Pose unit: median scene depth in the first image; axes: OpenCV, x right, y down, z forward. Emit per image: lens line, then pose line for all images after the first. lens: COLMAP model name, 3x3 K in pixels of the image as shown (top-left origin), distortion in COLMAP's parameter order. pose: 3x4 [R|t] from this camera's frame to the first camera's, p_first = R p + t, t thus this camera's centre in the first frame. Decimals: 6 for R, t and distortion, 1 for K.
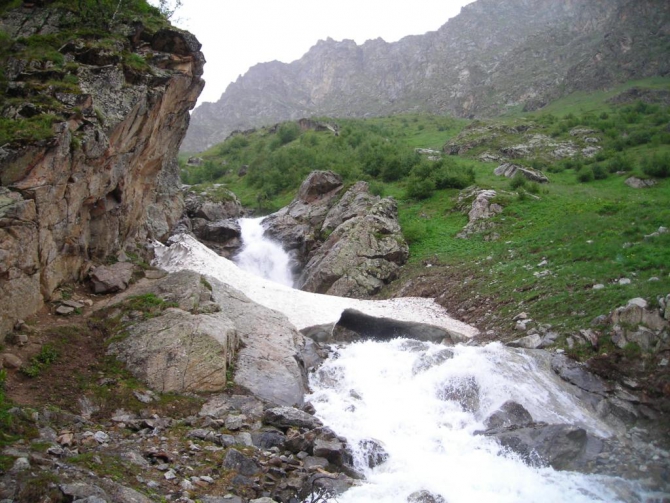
lens RADIAL K [[754.2, 0, 333.0], [0, 754.2, 250.5], [0, 0, 1]] dist [-0.160935, 0.000000]
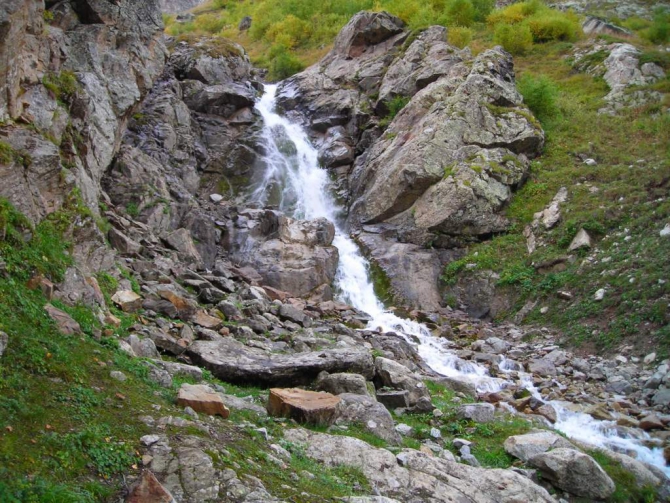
lens RADIAL K [[754.2, 0, 337.6], [0, 754.2, 251.6], [0, 0, 1]] dist [-0.160935, 0.000000]
pose [[0.999867, 0.003339, 0.015979, -0.062686], [-0.006070, 0.984726, 0.174007, -0.008805], [-0.015154, -0.174081, 0.984615, 0.338394]]
